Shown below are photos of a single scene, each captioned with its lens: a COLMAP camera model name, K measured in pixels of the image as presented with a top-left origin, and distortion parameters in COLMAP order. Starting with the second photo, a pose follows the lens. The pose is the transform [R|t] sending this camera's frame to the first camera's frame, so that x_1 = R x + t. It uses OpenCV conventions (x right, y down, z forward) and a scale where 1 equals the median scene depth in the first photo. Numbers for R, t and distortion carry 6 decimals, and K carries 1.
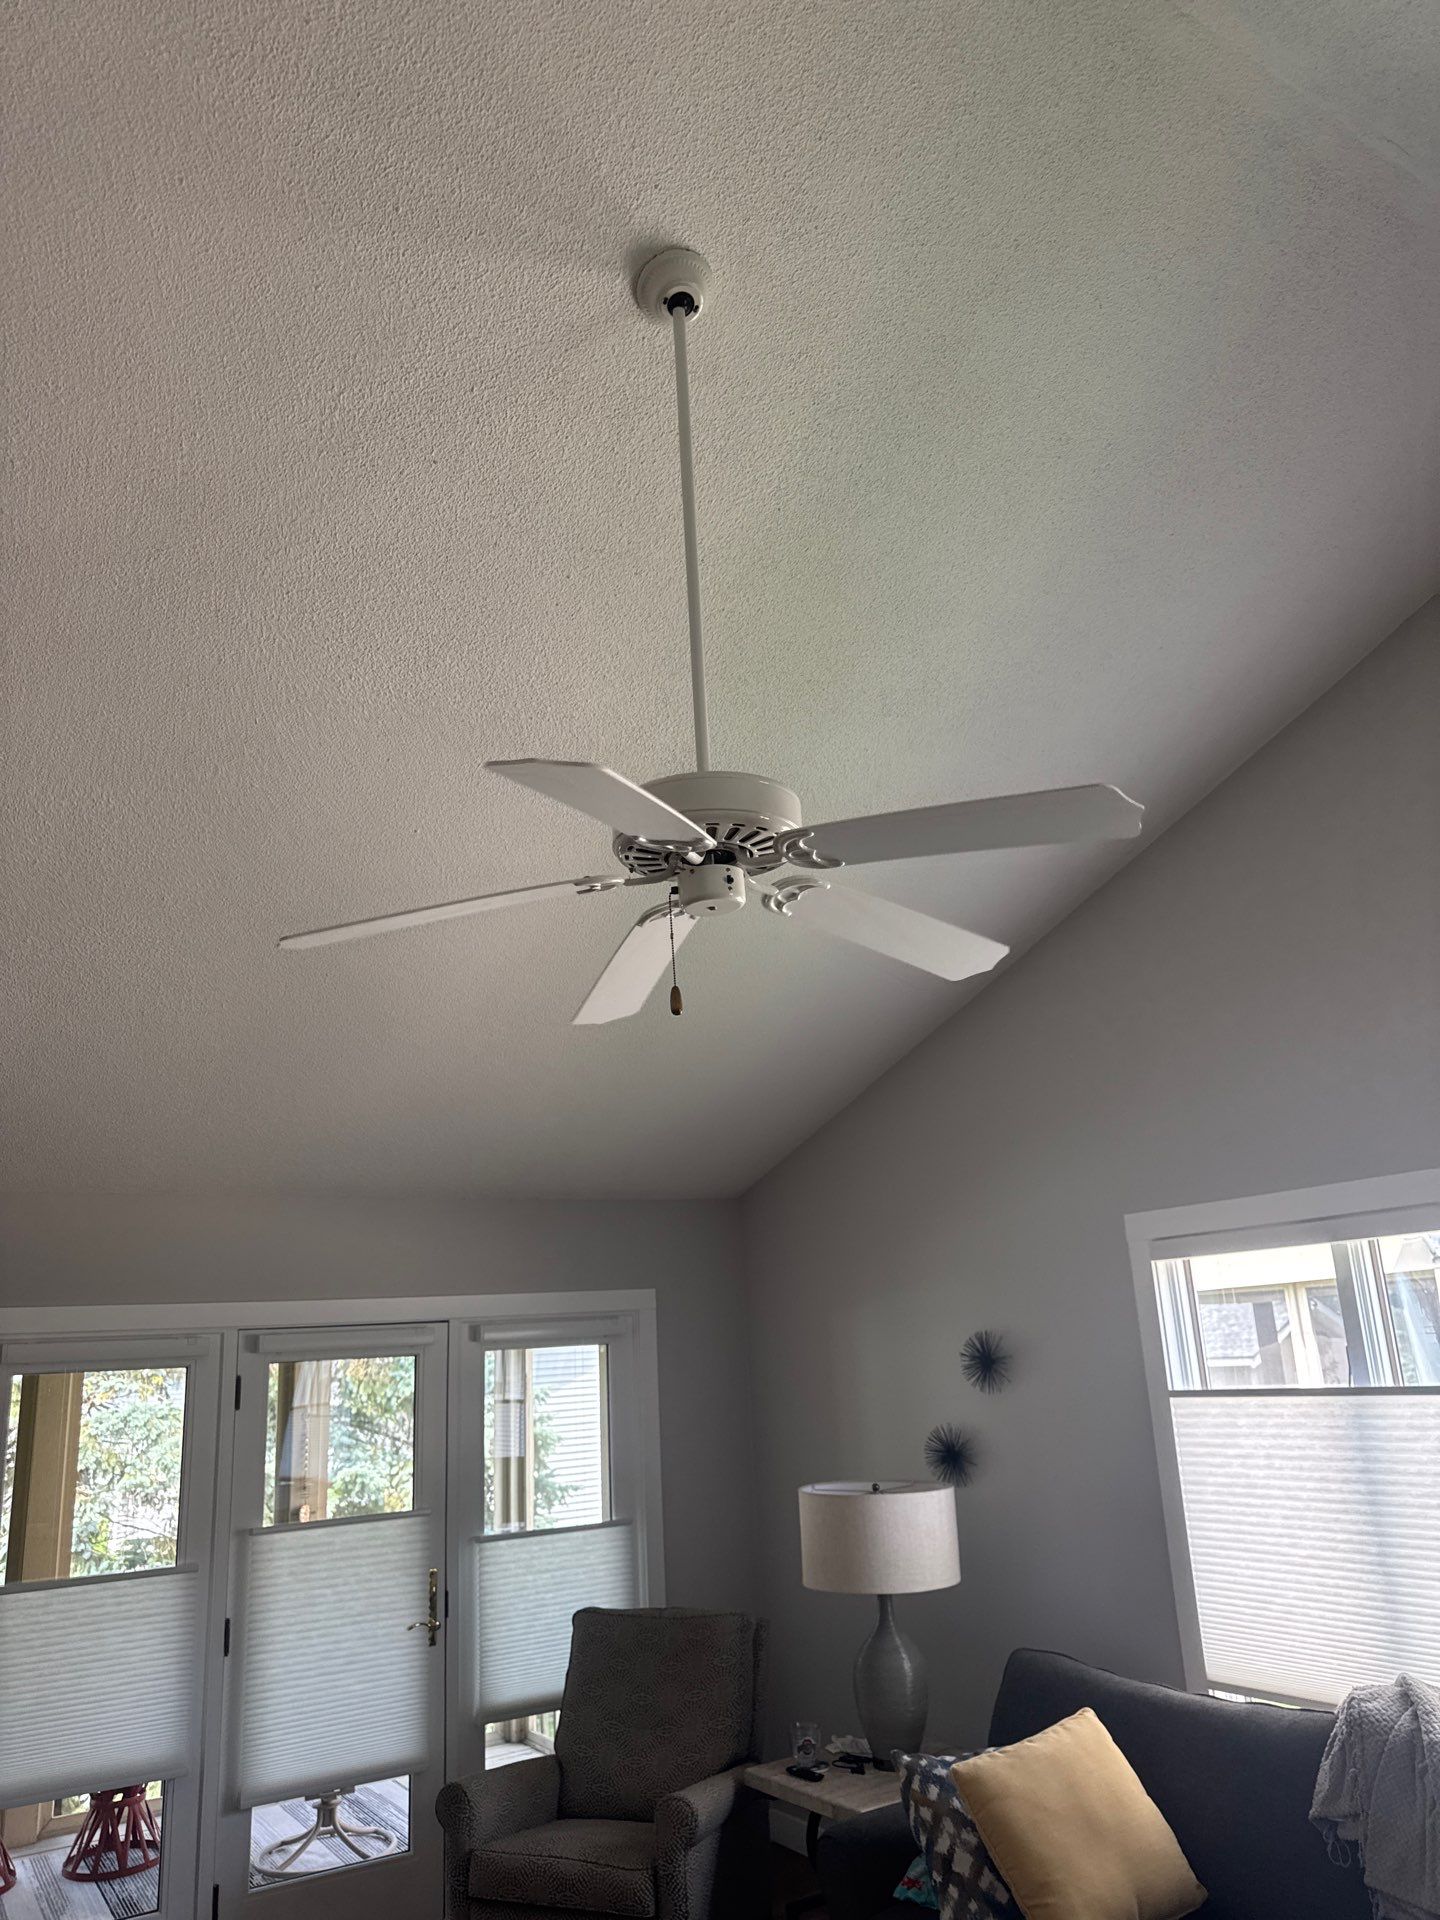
lens RADIAL K [[1413.2, 0, 726.8], [0, 1413.2, 965.5], [0, 0, 1]] dist [0.019817, -0.013787]
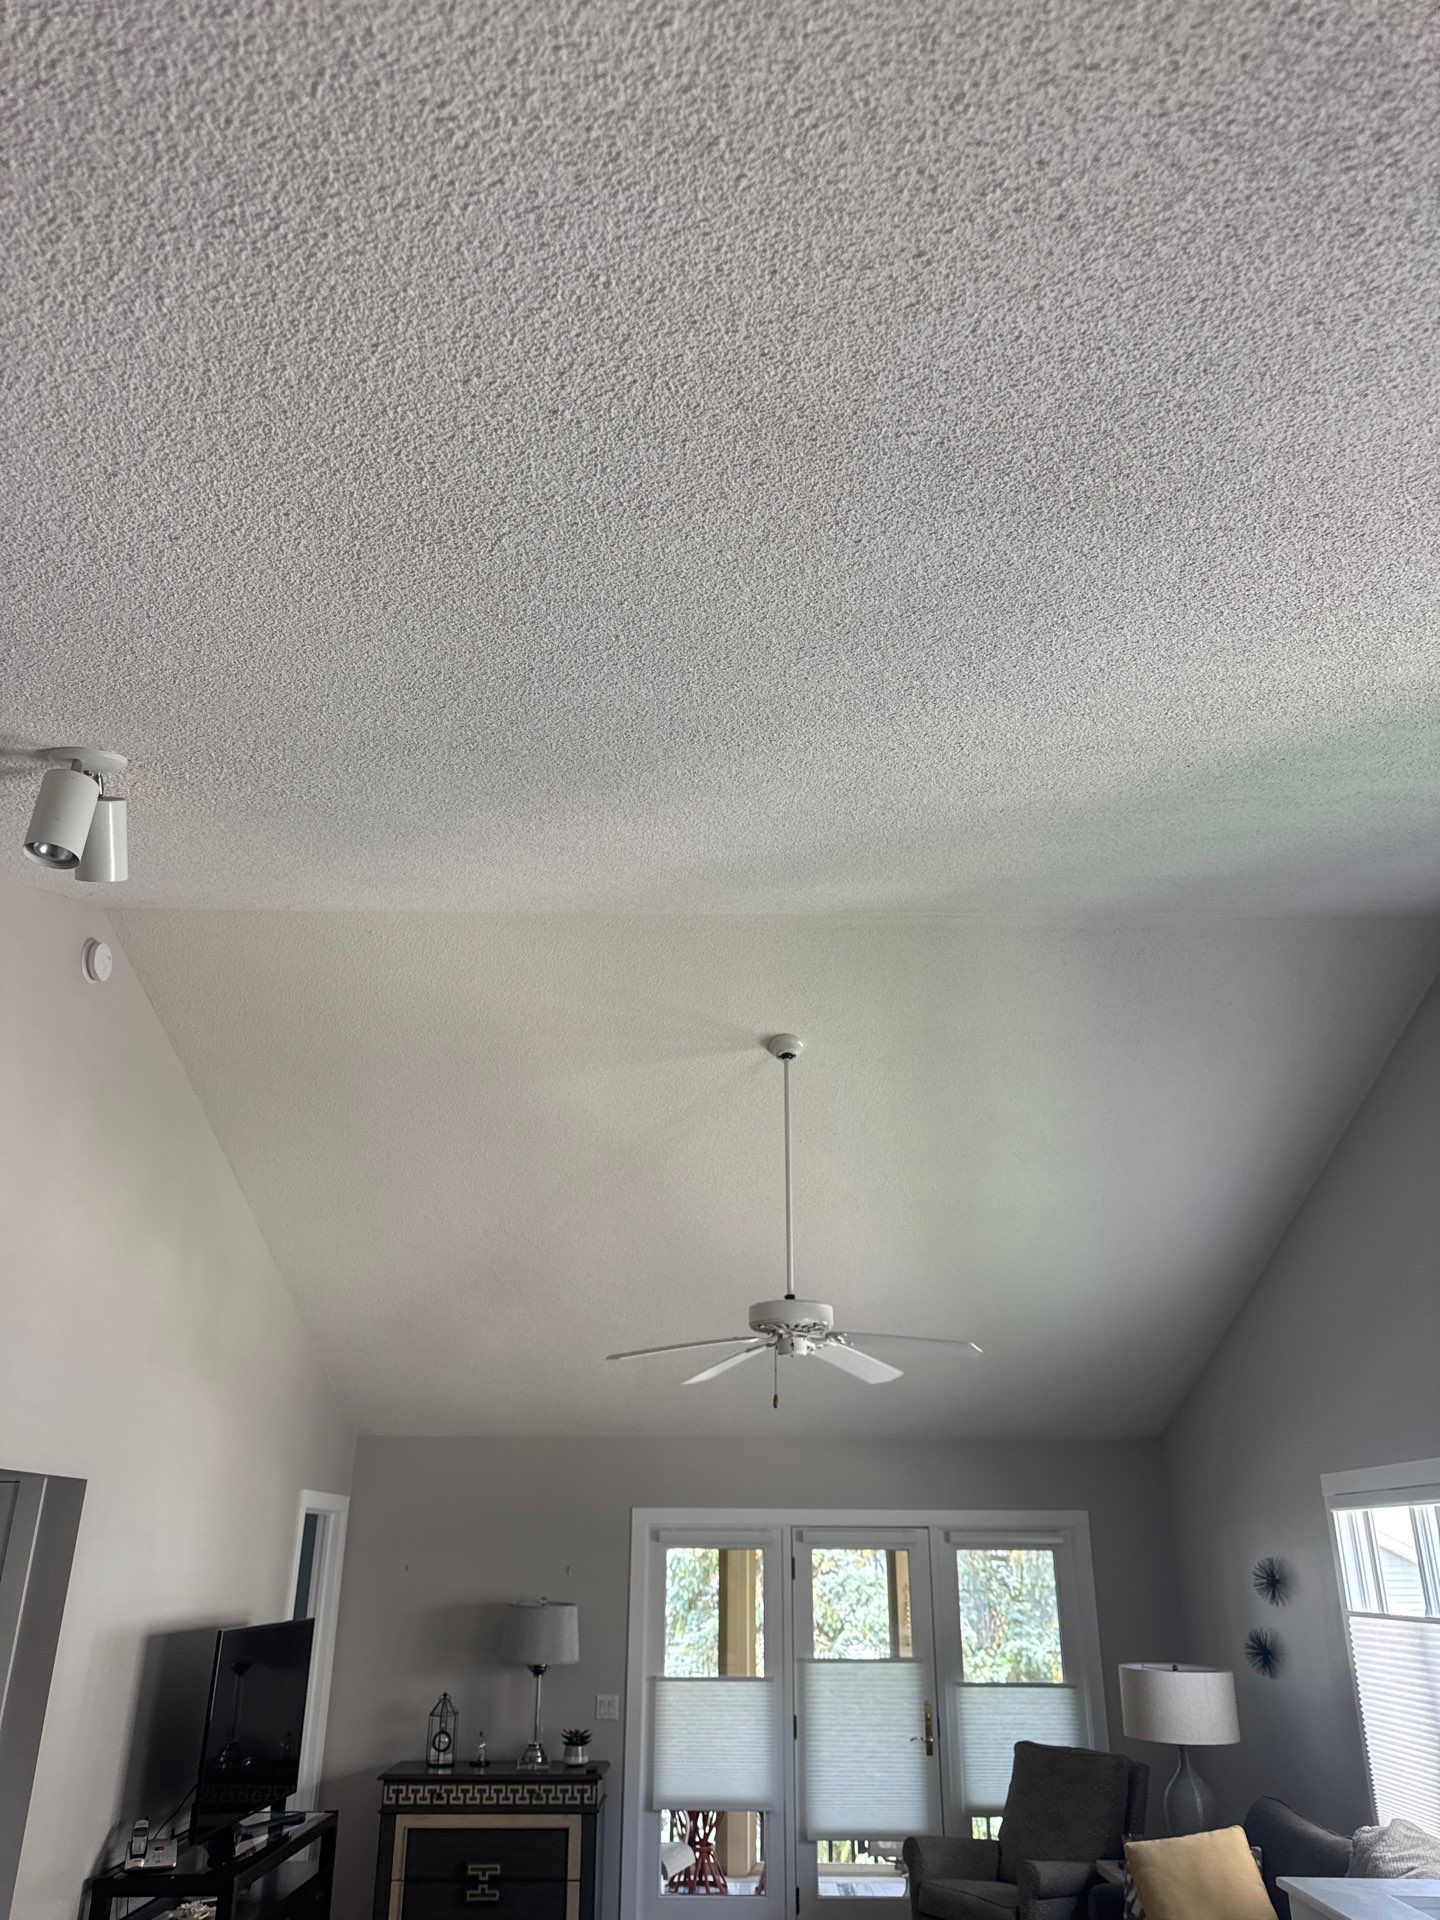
lens RADIAL K [[1413.2, 0, 731.1], [0, 1413.2, 967.0], [0, 0, 1]] dist [0.019817, -0.013787]
pose [[0.852876, -0.148499, -0.500550, 0.496575], [0.091378, 0.986358, -0.136926, -0.155321], [0.514055, 0.071042, 0.854810, -0.451213]]
